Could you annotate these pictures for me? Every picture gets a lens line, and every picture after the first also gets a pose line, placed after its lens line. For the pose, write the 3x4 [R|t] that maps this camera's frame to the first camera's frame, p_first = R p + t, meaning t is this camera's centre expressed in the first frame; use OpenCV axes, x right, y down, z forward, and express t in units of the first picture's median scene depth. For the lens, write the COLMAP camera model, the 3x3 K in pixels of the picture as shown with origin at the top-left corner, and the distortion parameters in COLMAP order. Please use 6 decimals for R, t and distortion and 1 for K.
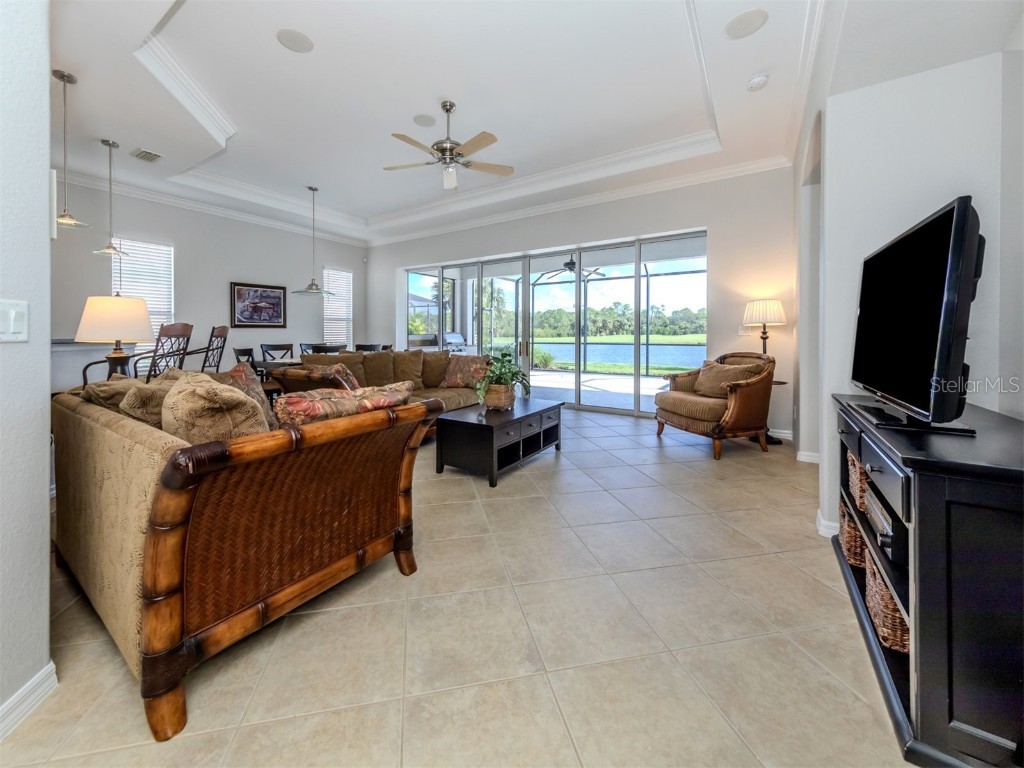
lens RADIAL K [[390.6, 0, 508.8], [0, 390.6, 340.3], [0, 0, 1]] dist [0.009635, -0.001590]
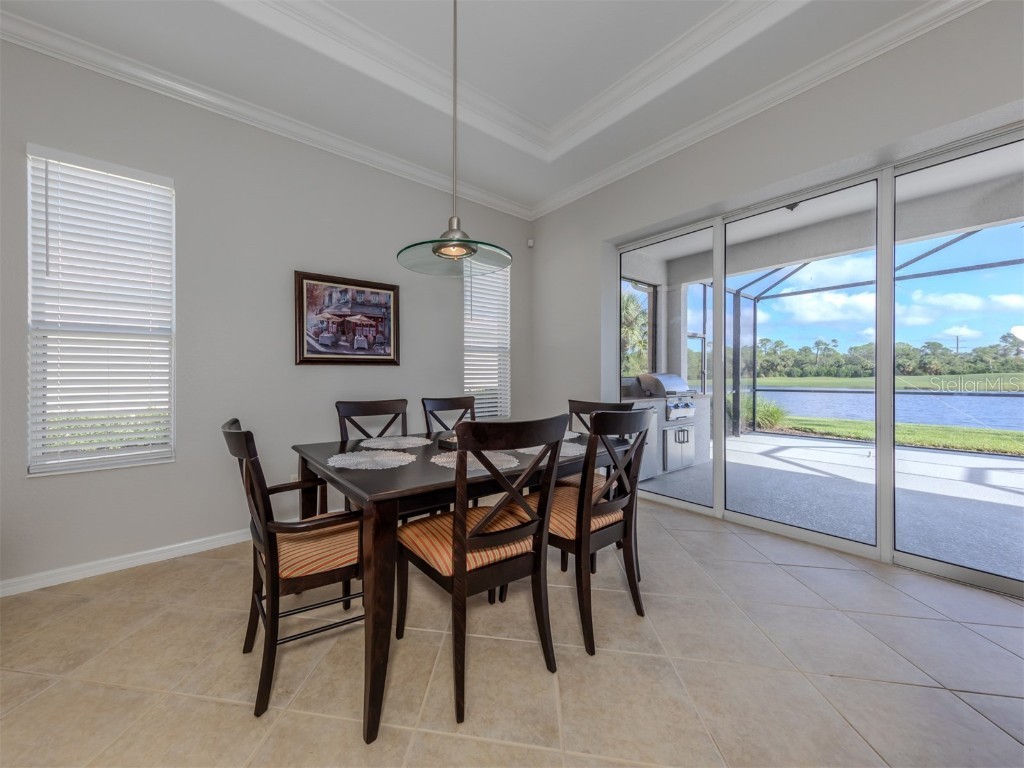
lens RADIAL K [[390.6, 0, 480.2], [0, 390.6, 376.8], [0, 0, 1]] dist [0.009635, -0.001590]
pose [[0.937427, -0.001196, -0.348179, -0.445521], [-0.004248, 0.999880, -0.014870, -0.014432], [0.348155, 0.015419, 0.937310, 0.856558]]
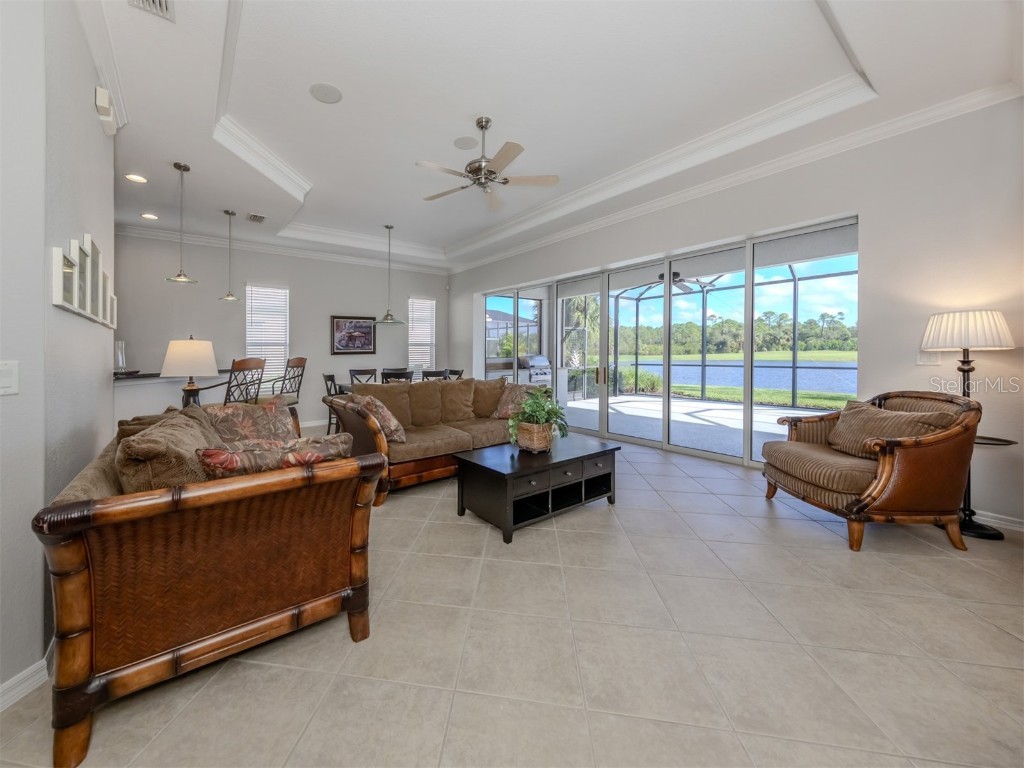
lens RADIAL K [[390.6, 0, 473.4], [0, 390.6, 356.9], [0, 0, 1]] dist [0.009635, -0.001590]
pose [[0.930344, -0.002317, -0.366680, 0.148373], [0.001309, 0.999995, -0.002997, -0.029488], [0.366685, 0.002309, 0.930342, 0.104855]]
